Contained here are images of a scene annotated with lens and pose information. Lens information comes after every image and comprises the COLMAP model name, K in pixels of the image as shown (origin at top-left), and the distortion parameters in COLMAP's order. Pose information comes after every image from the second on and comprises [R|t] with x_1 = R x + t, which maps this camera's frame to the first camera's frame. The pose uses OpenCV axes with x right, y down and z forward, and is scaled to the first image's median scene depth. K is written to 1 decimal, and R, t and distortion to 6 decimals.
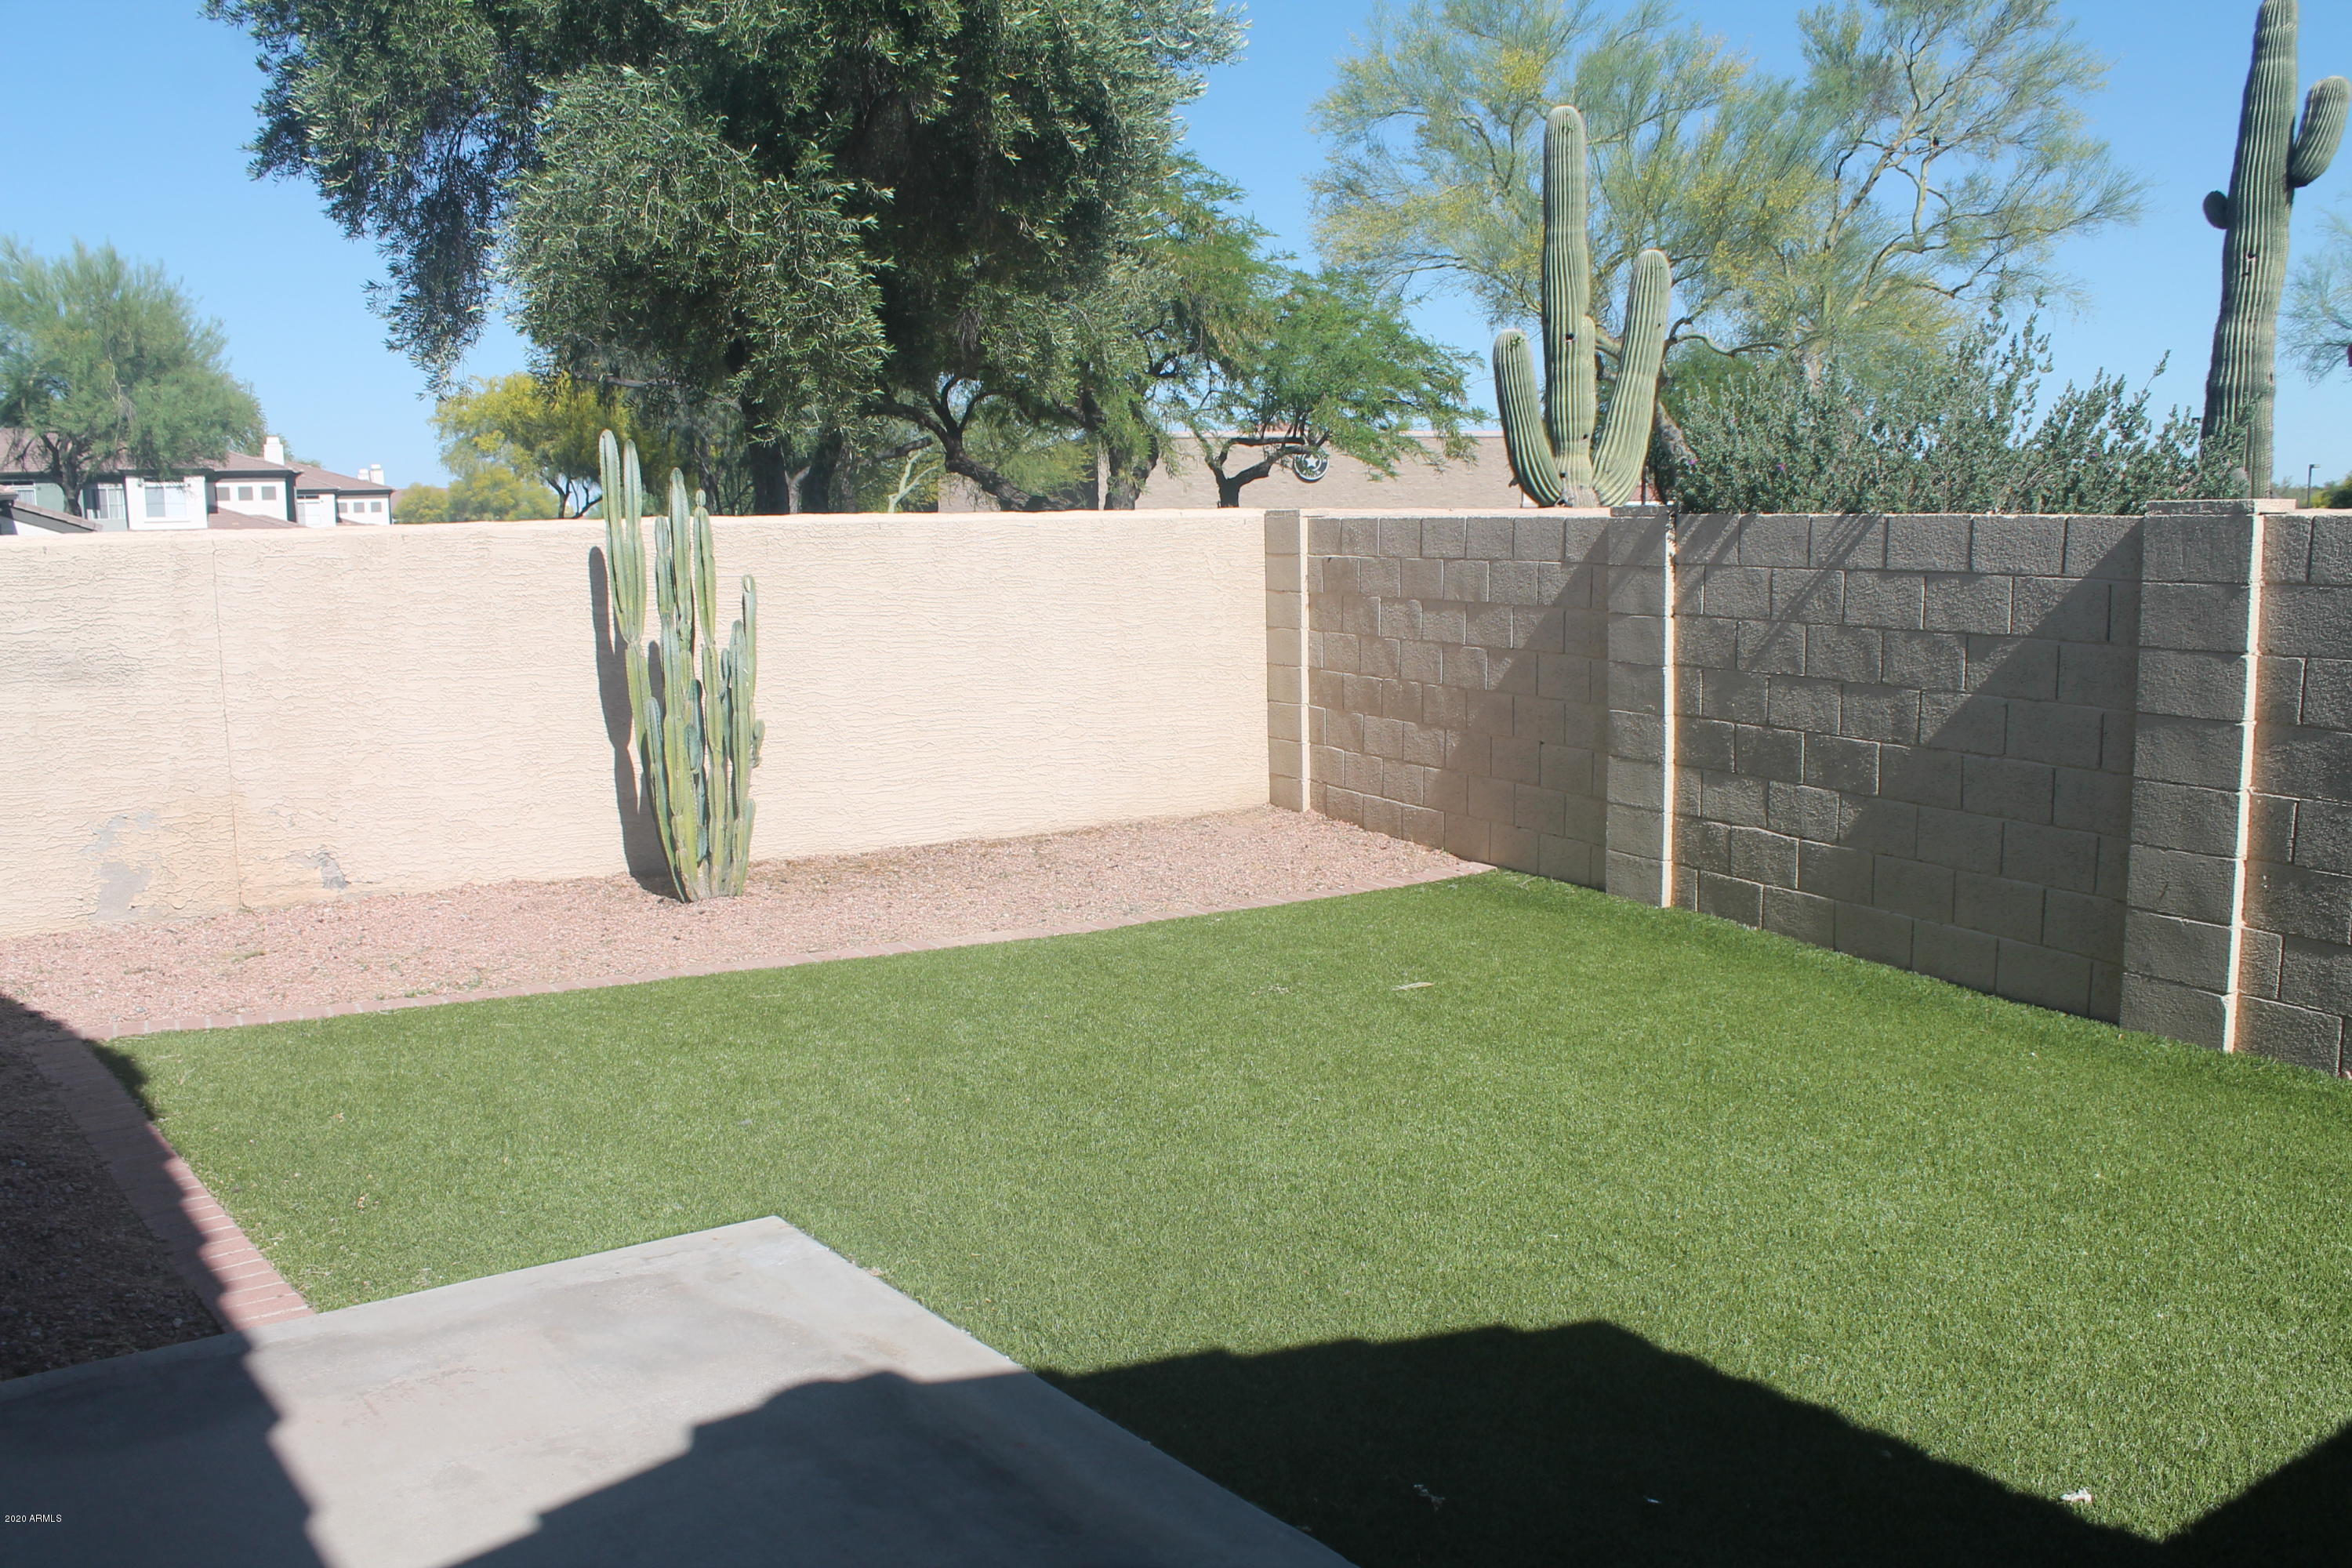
lens RADIAL K [[2007.1, 0, 1176.0], [0, 2007.1, 784.0], [0, 0, 1]] dist [-0.201627, 0.223752]
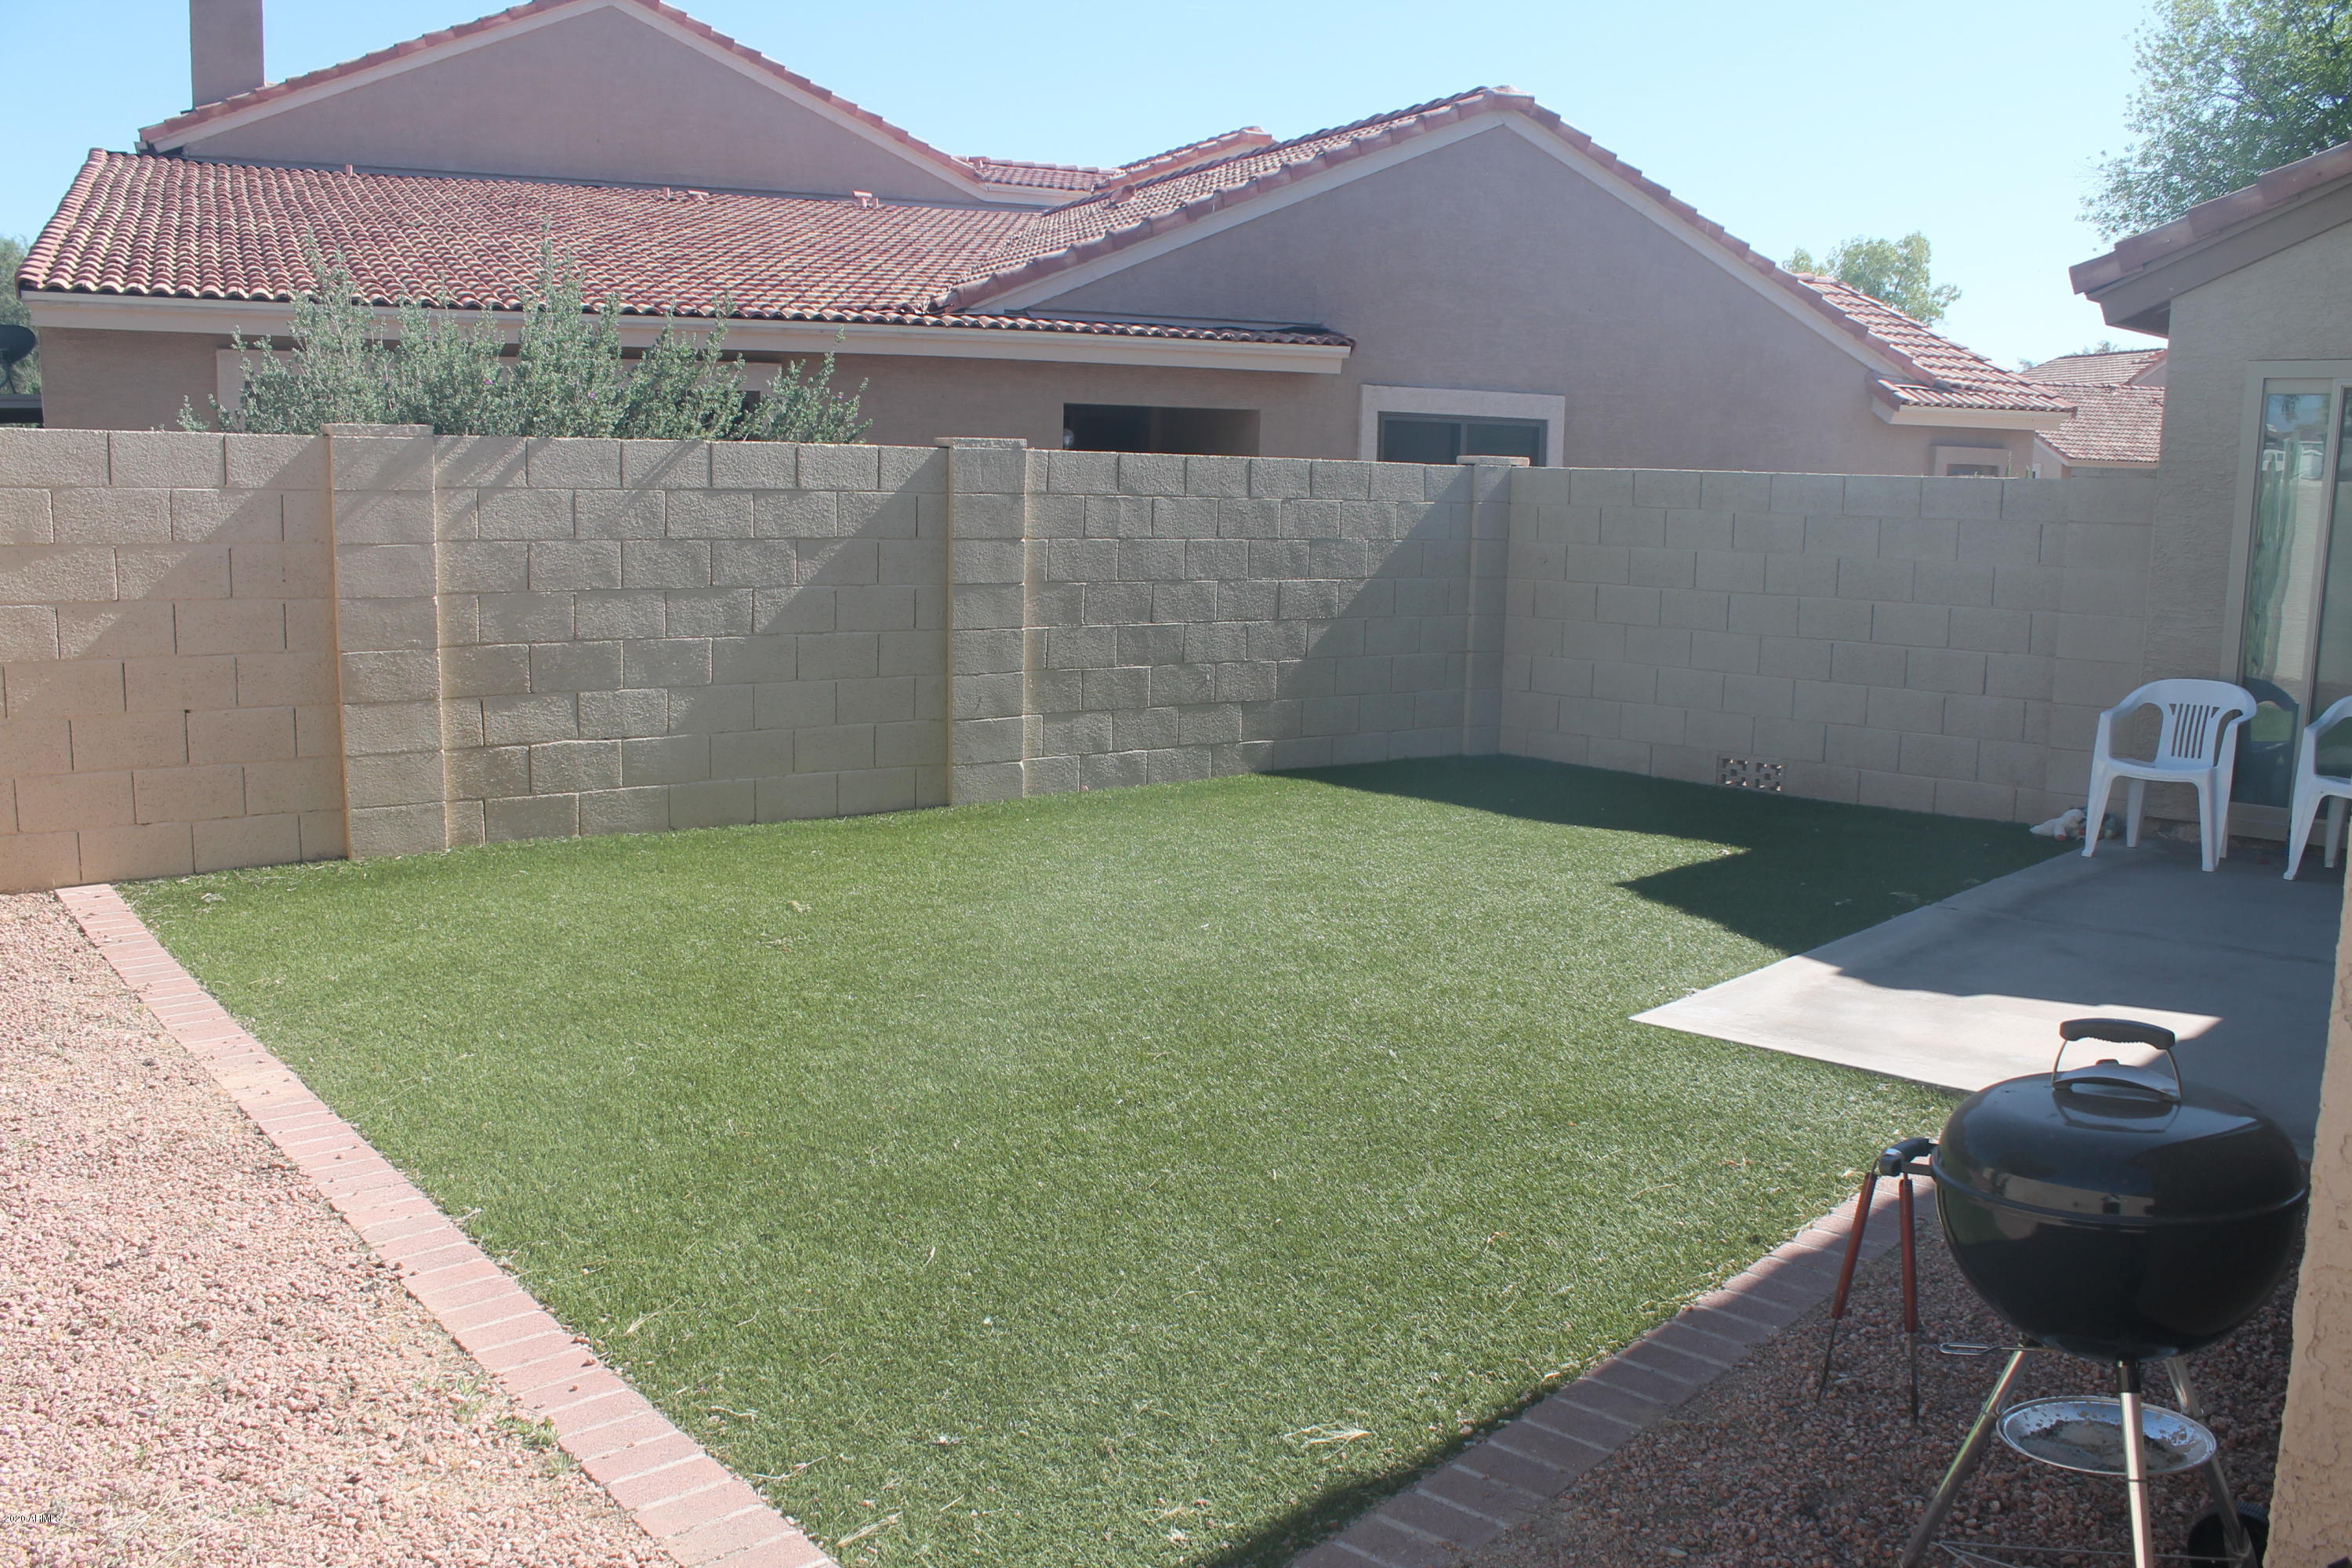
lens RADIAL K [[2007.1, 0, 1176.0], [0, 2007.1, 784.0], [0, 0, 1]] dist [-0.201627, 0.223752]
pose [[-0.190441, -0.136321, 0.972188, -0.859199], [0.108700, 0.981294, 0.158891, -0.094005], [-0.975662, 0.135936, -0.172061, 0.957662]]
